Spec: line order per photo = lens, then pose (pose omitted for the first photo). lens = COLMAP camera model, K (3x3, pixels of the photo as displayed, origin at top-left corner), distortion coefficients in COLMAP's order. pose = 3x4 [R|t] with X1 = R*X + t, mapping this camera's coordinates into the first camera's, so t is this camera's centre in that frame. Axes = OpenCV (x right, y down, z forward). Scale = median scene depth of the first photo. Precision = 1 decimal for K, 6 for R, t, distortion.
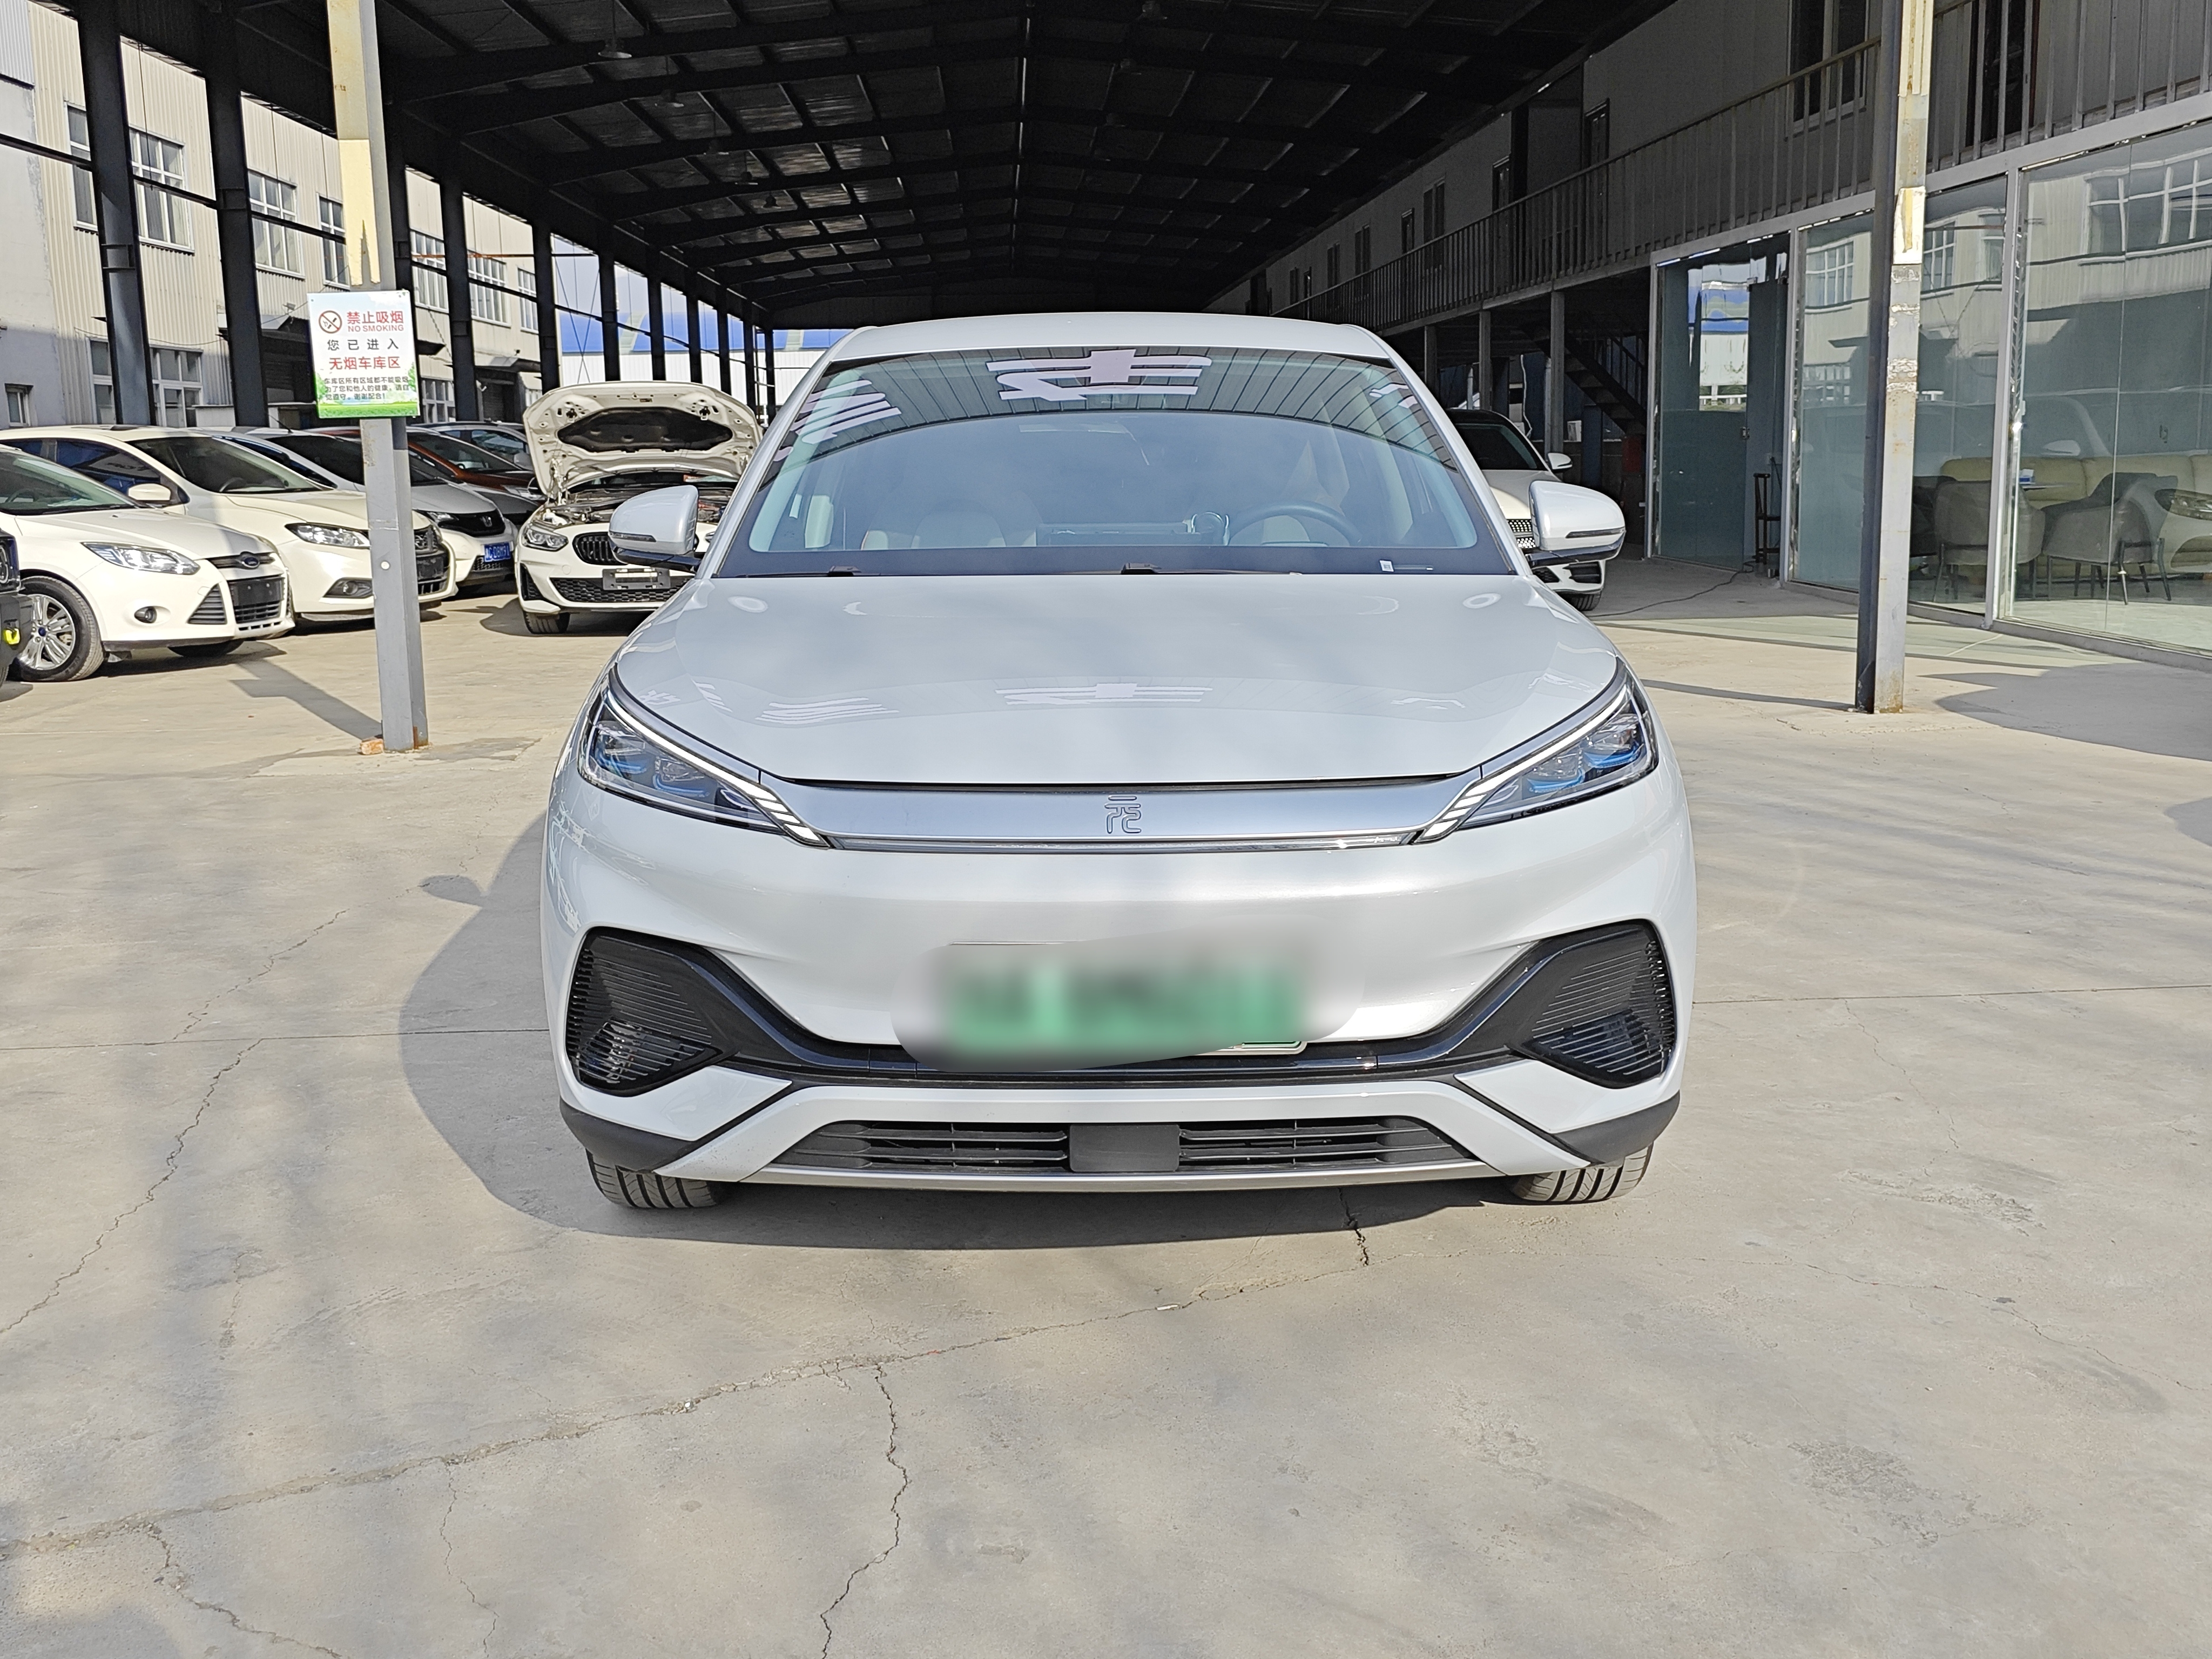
lens RADIAL K [[2299.1, 0, 1124.9], [0, 2299.1, 837.4], [0, 0, 1]] dist [0.038326, 0.000000]
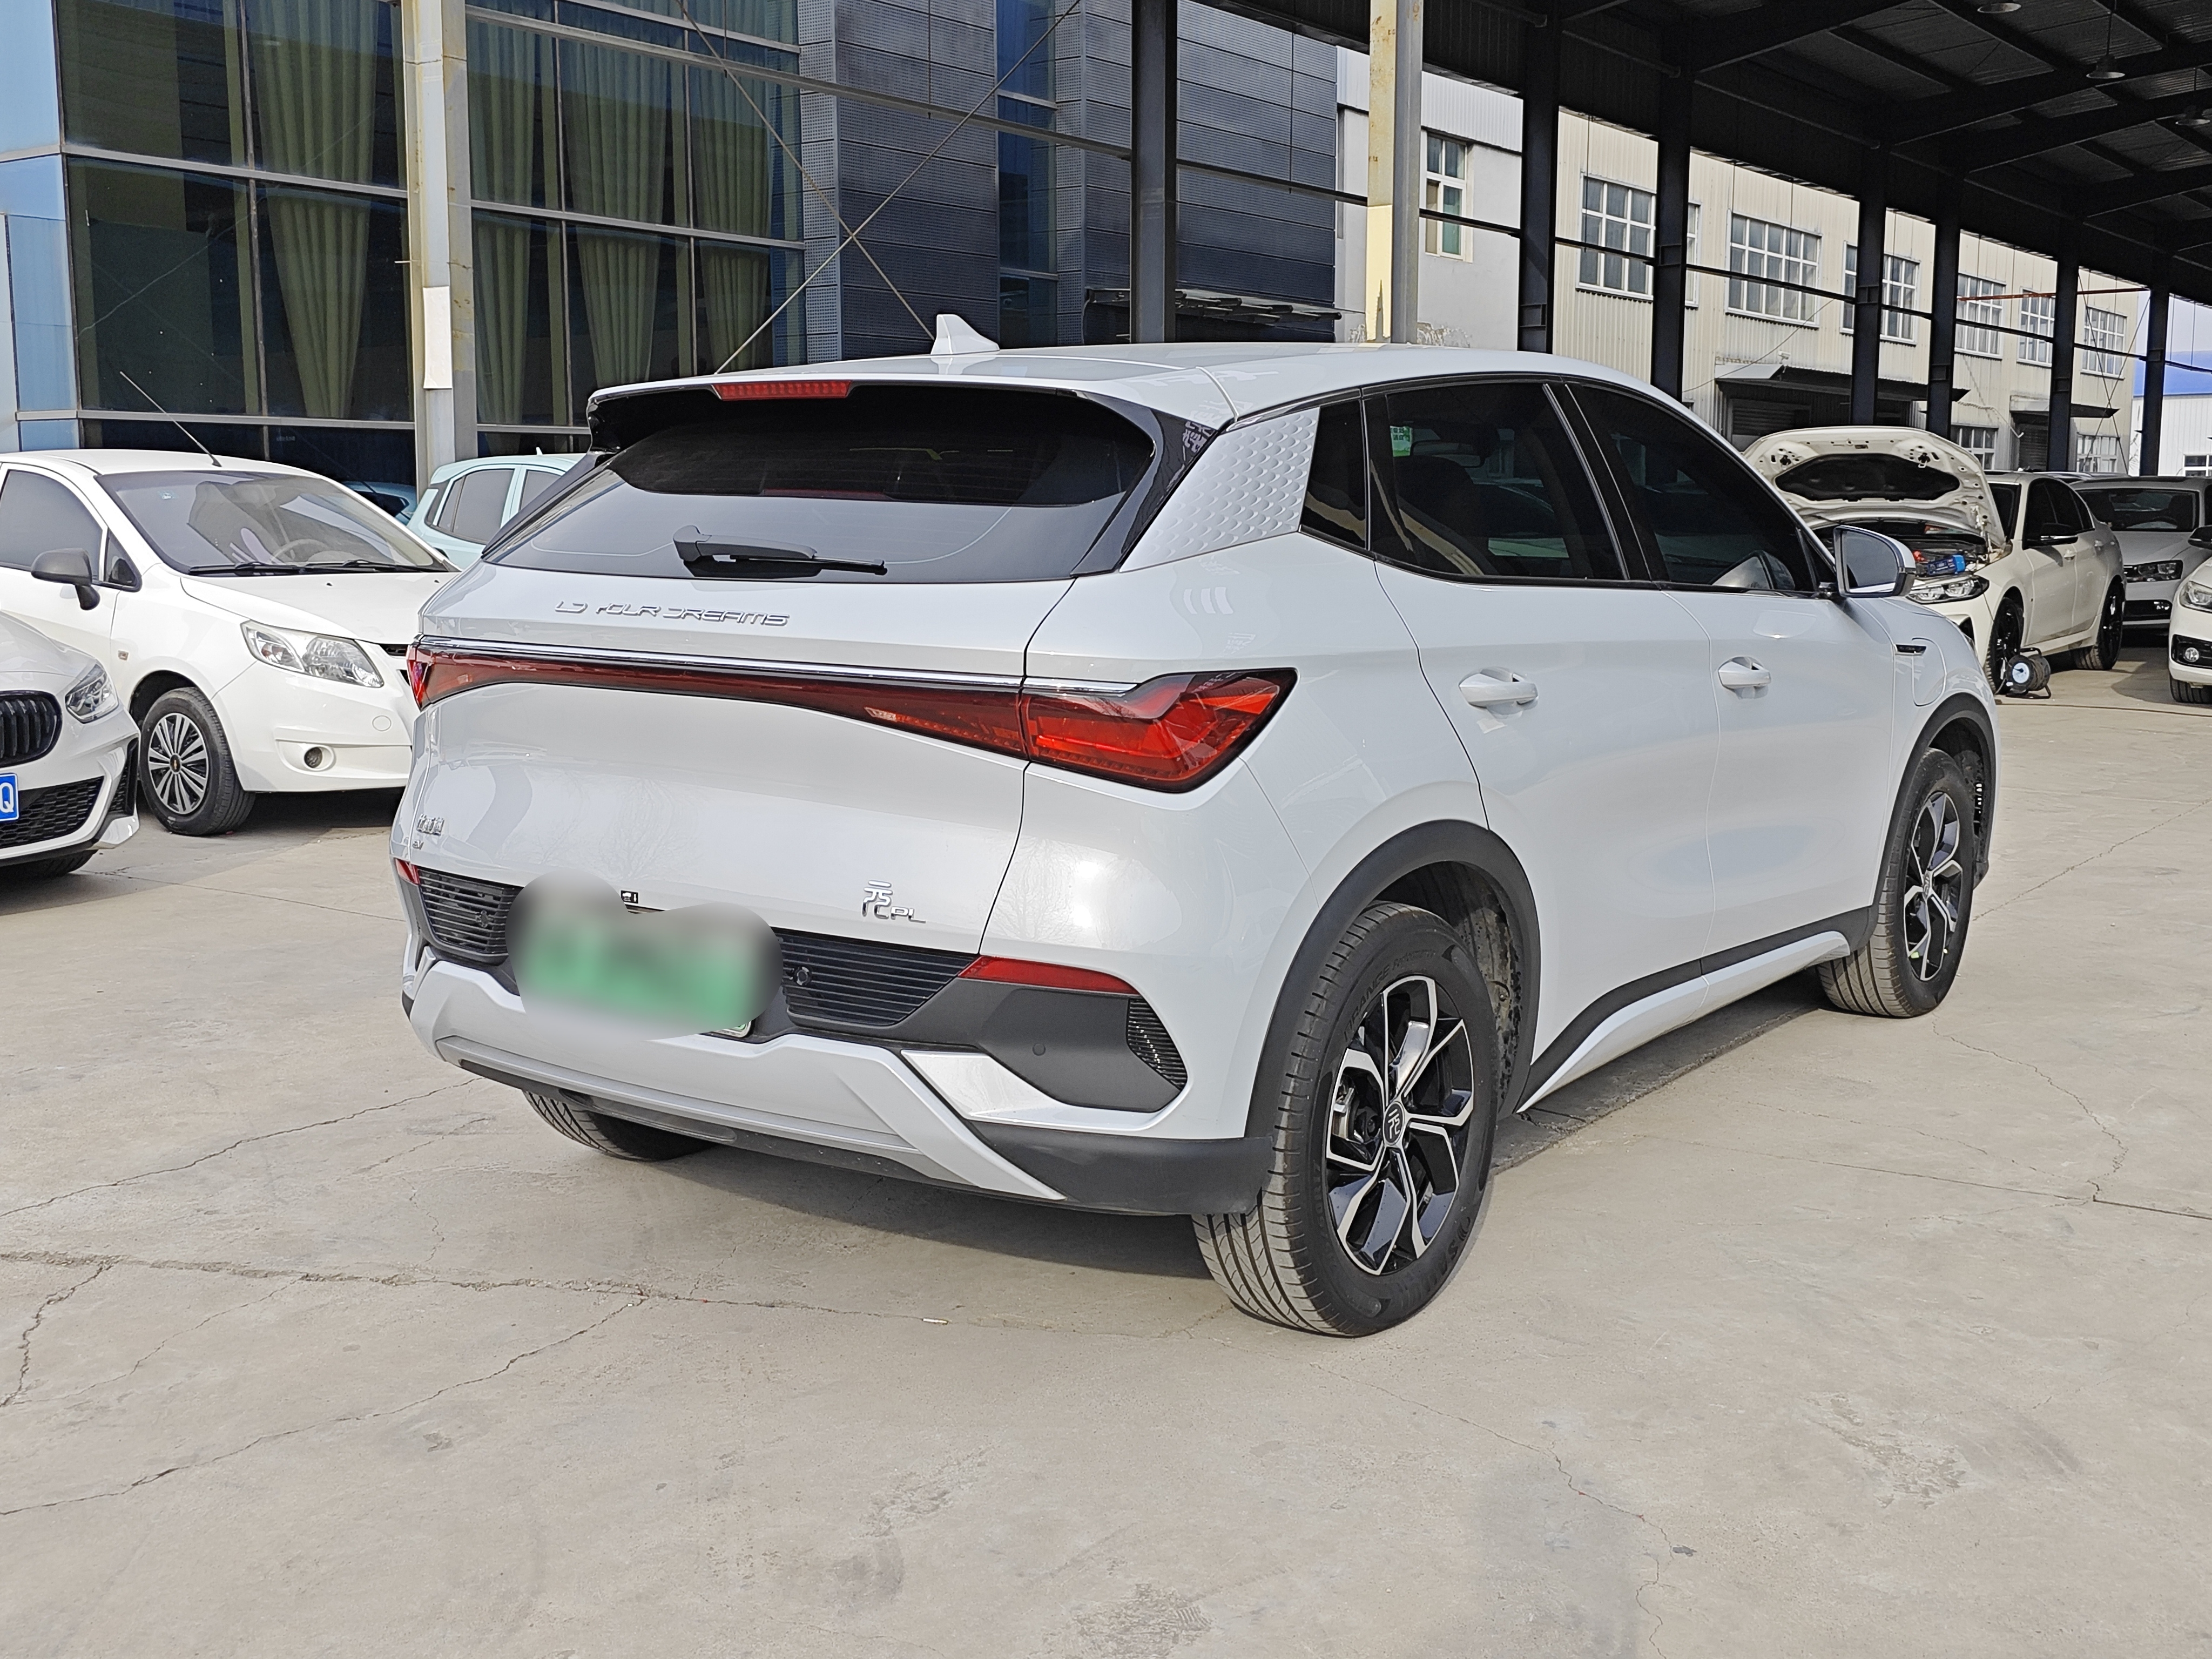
lens RADIAL K [[2363.0, 0, 1094.0], [0, 2363.0, 810.4], [0, 0, 1]] dist [0.039717, 0.000000]
pose [[0.775533, 0.098604, -0.623559, 0.180108], [-0.120765, 0.992658, 0.006773, -0.009577], [0.619649, 0.070051, 0.781747, 0.051412]]
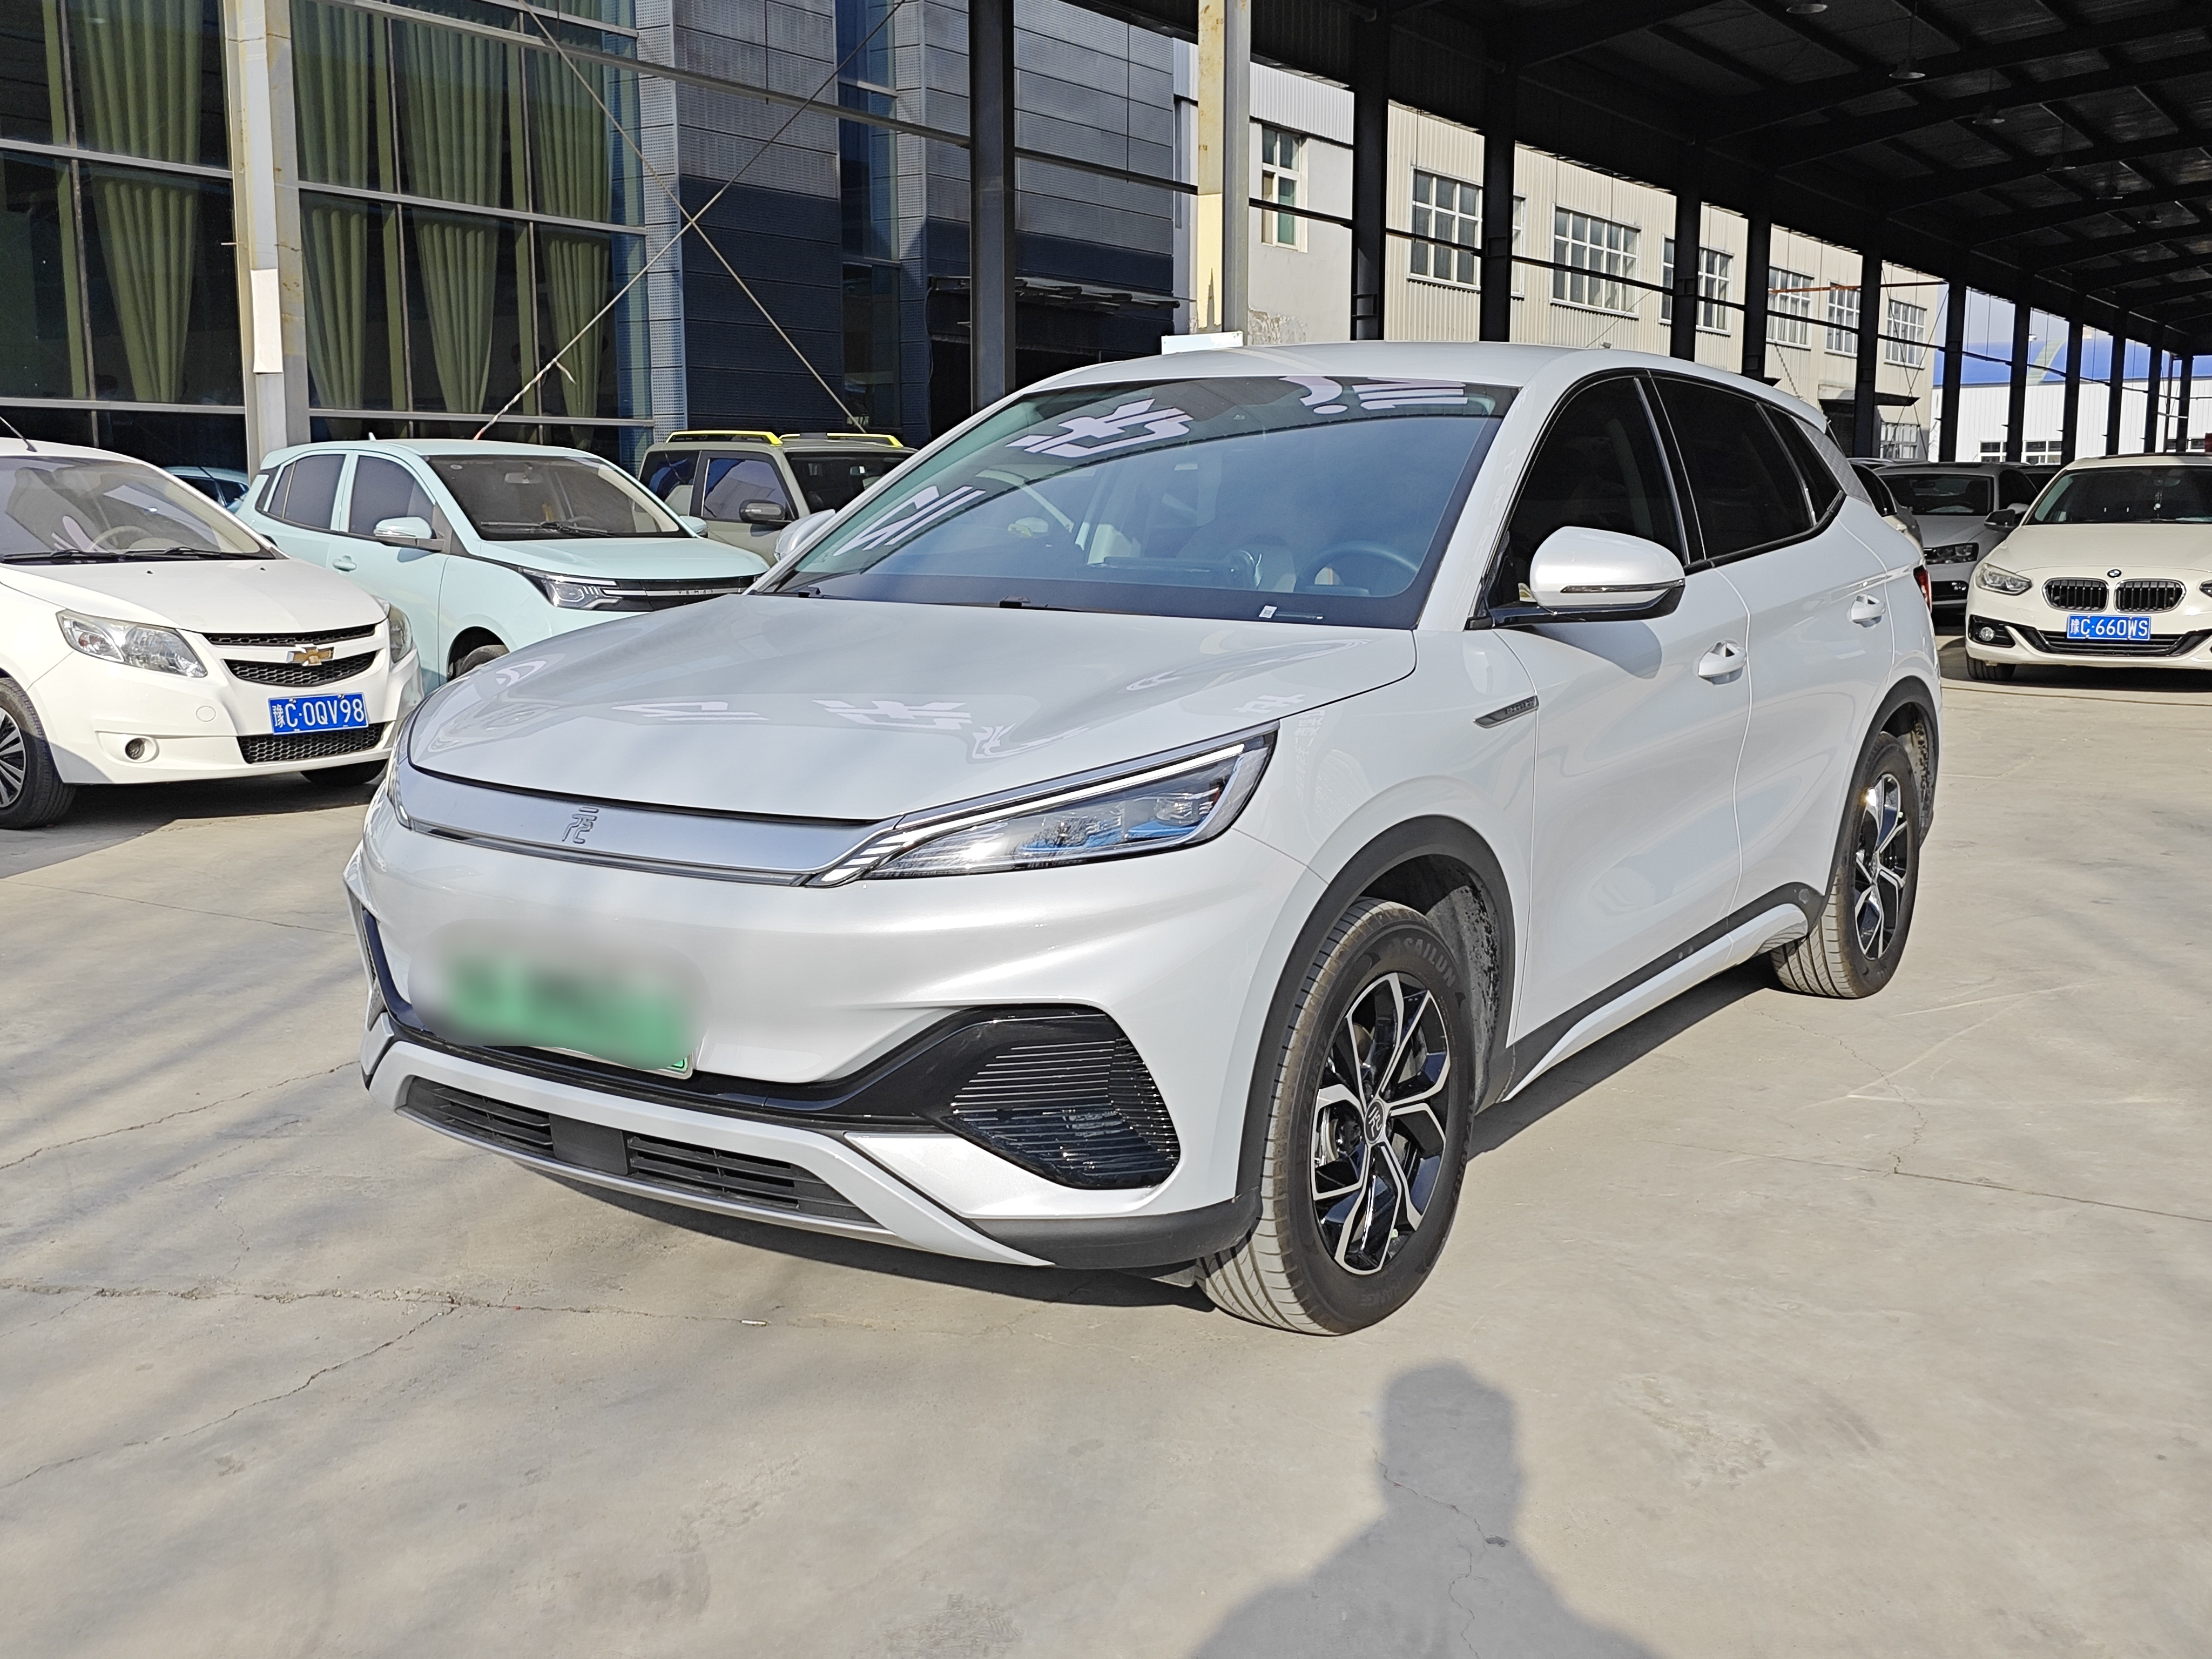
lens RADIAL K [[2299.1, 0, 1094.8], [0, 2299.1, 844.7], [0, 0, 1]] dist [0.038326, 0.000000]
pose [[0.814578, 0.105306, -0.570415, 0.177239], [-0.111724, 0.993453, 0.023858, -0.011734], [0.569193, 0.044295, 0.821010, 0.061516]]
